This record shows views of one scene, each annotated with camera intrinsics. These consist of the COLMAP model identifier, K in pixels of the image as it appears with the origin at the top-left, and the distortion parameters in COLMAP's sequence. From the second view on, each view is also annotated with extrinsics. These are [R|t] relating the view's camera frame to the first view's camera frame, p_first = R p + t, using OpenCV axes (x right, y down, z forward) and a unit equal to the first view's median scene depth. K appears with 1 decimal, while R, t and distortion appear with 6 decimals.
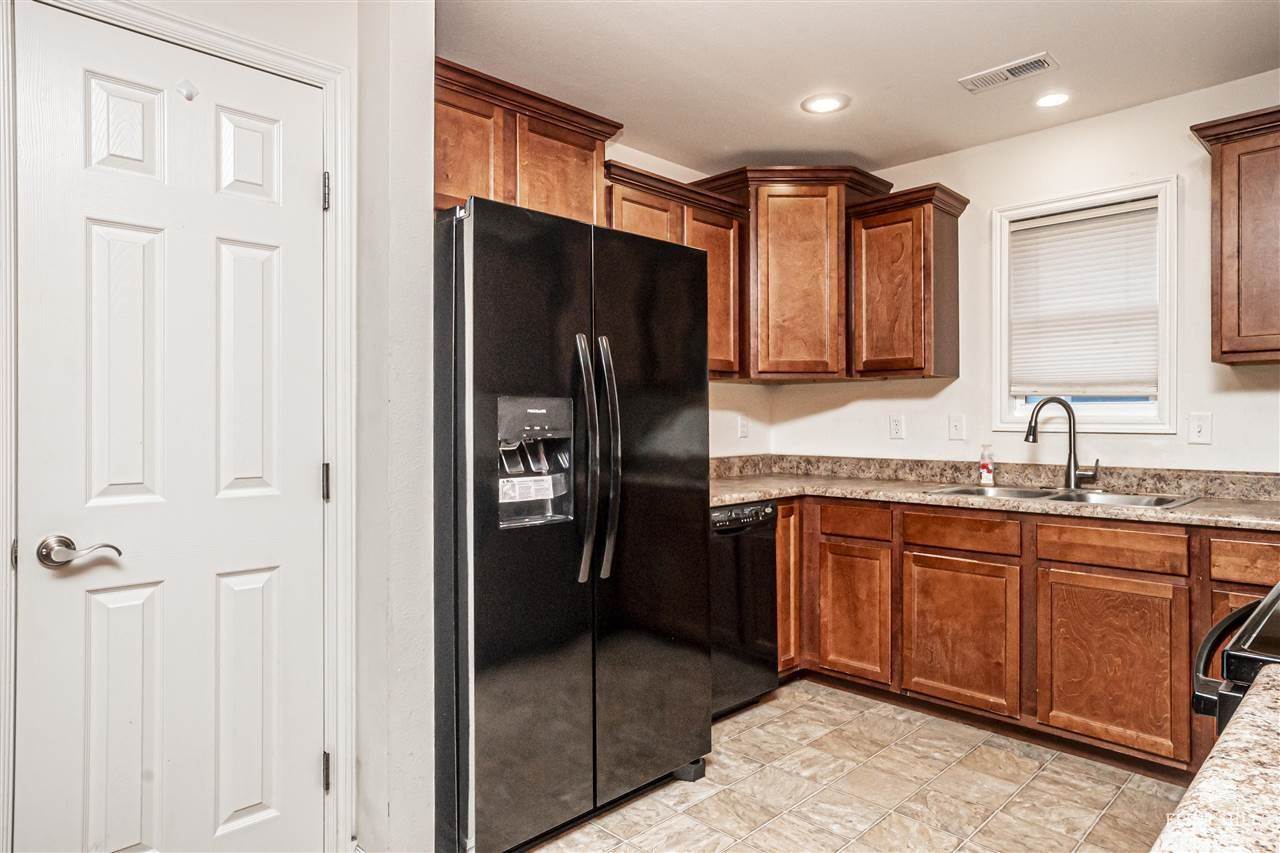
lens RADIAL K [[778.5, 0, 614.0], [0, 778.5, 418.5], [0, 0, 1]] dist [-0.005888, 0.000644]
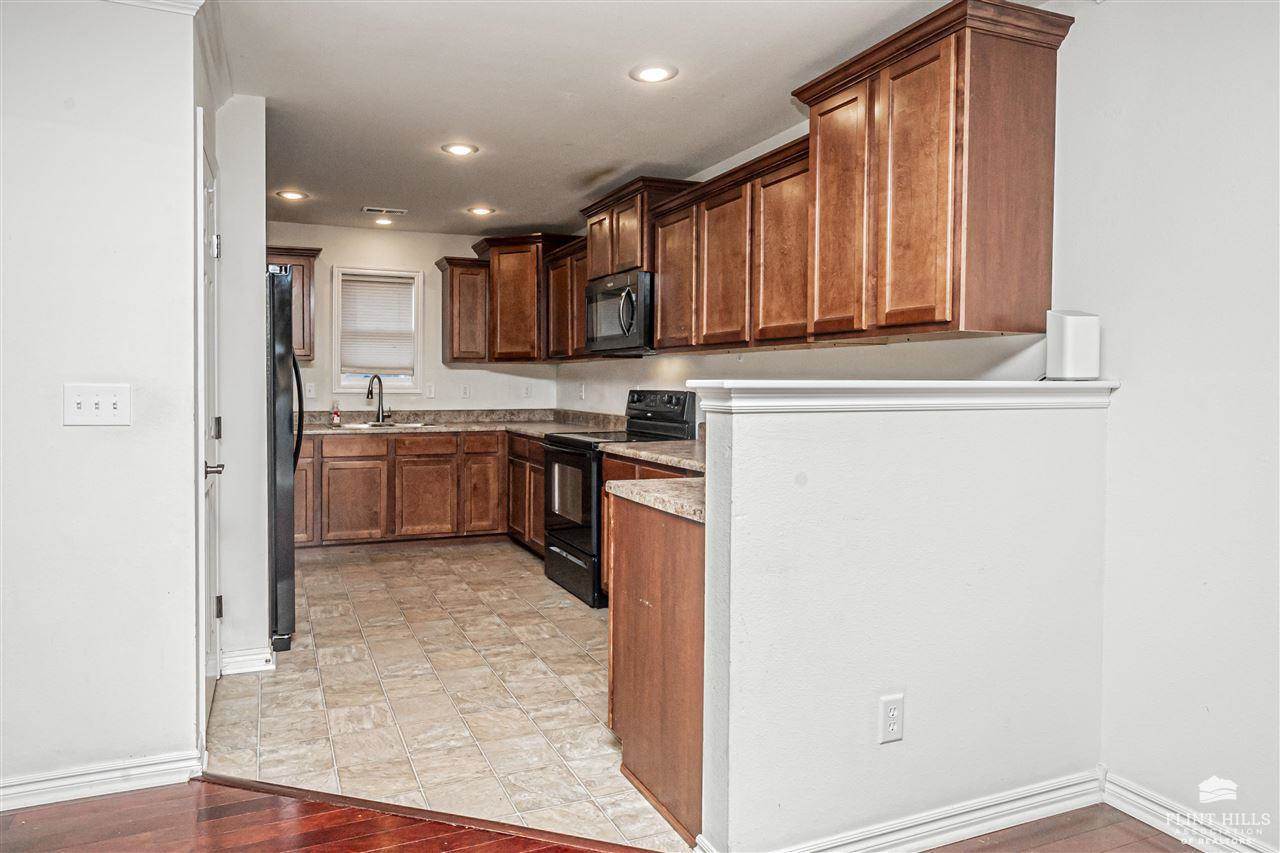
lens RADIAL K [[757.5, 0, 550.9], [0, 757.5, 399.8], [0, 0, 1]] dist [-0.014207, 0.013588]
pose [[0.420879, -0.019308, 0.906911, -0.926910], [-0.005609, 0.999699, 0.023886, -0.013365], [-0.907099, -0.015140, 0.420644, -0.169356]]
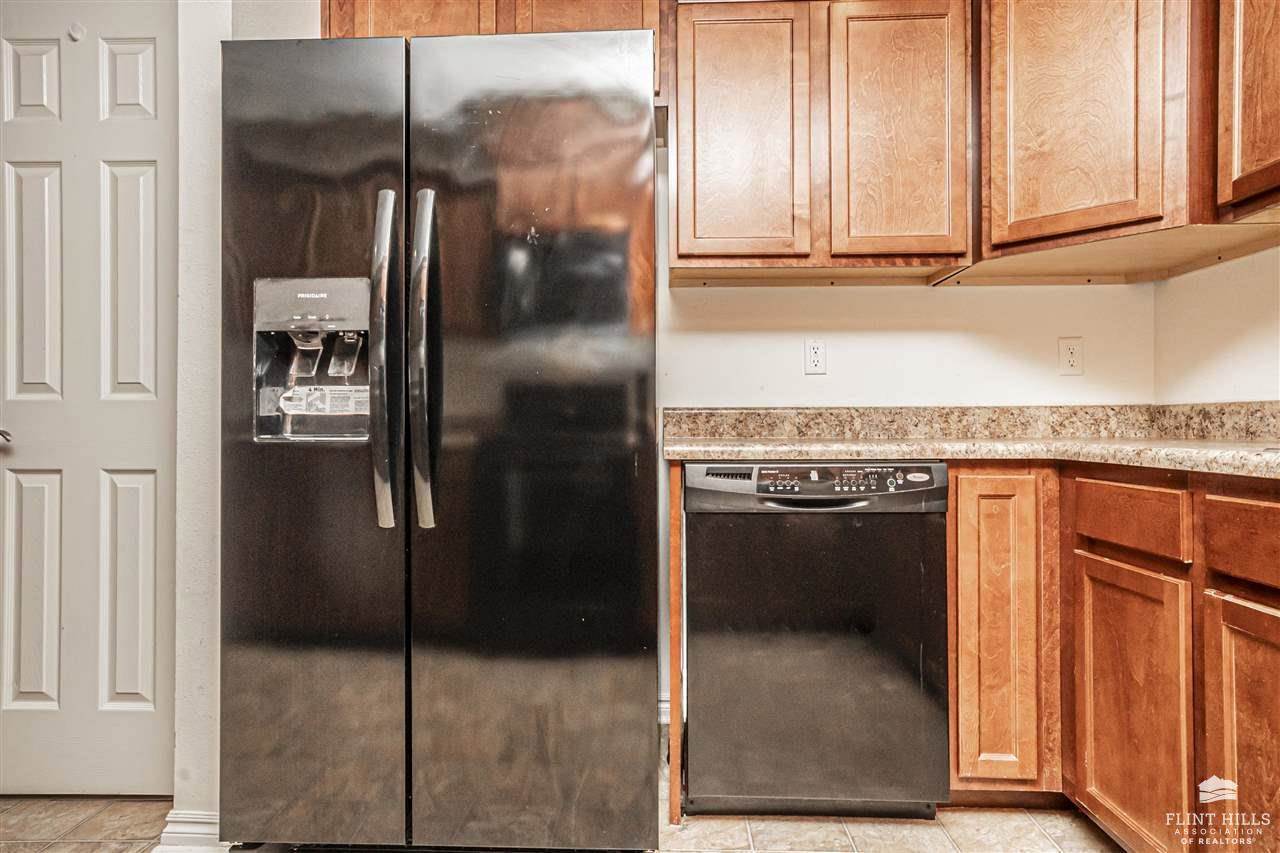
lens RADIAL K [[757.5, 0, 639.2], [0, 757.5, 434.5], [0, 0, 1]] dist [-0.014207, 0.013588]
pose [[0.683001, 0.003914, -0.730407, 0.457723], [-0.001437, 0.999991, 0.004014, 0.085276], [0.730416, -0.001692, 0.683000, 0.493074]]
